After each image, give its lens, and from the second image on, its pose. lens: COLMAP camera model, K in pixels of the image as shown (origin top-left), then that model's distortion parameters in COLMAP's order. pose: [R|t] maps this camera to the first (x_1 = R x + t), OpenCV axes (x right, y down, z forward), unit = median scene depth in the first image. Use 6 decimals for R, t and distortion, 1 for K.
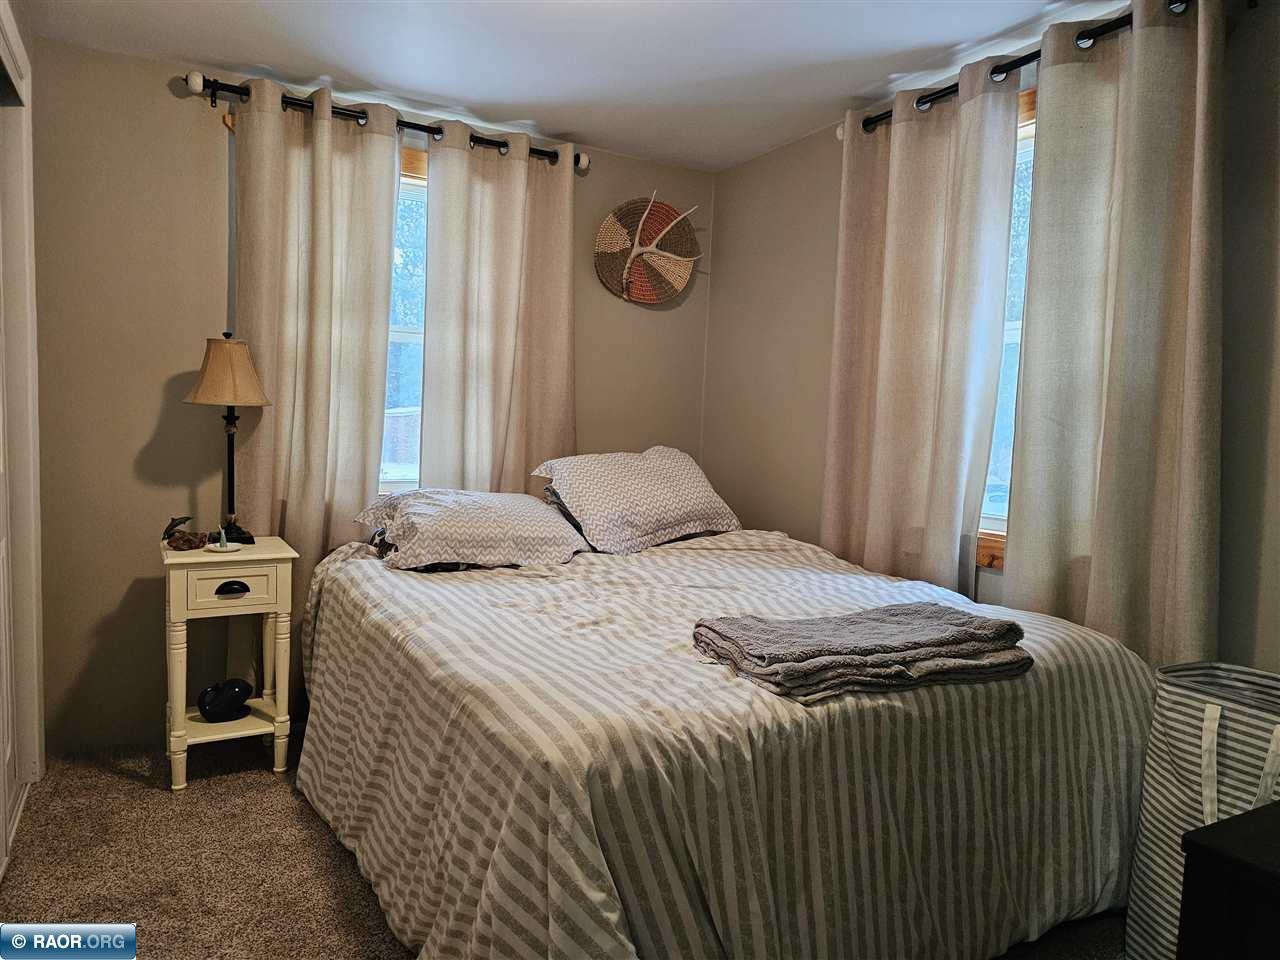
lens RADIAL K [[859.0, 0, 631.3], [0, 859.0, 477.2], [0, 0, 1]] dist [0.074813, -0.066018]
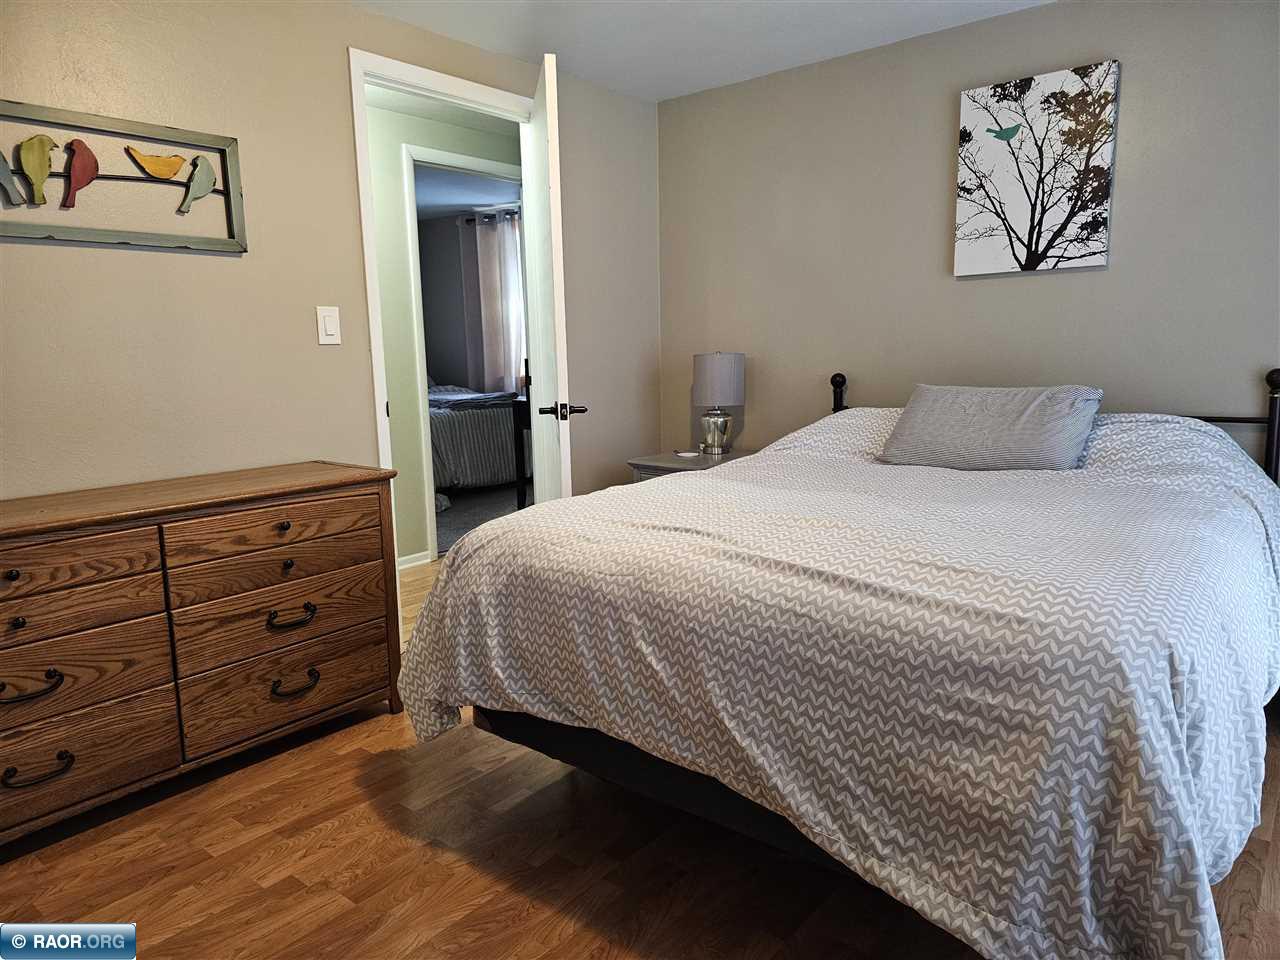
lens RADIAL K [[859.0, 0, 631.3], [0, 859.0, 477.2], [0, 0, 1]] dist [0.074813, -0.066018]
pose [[0.932167, -0.114155, 0.343559, -0.249349], [0.084367, 0.991355, 0.100488, 0.130426], [-0.352060, -0.064686, 0.933740, -1.653350]]
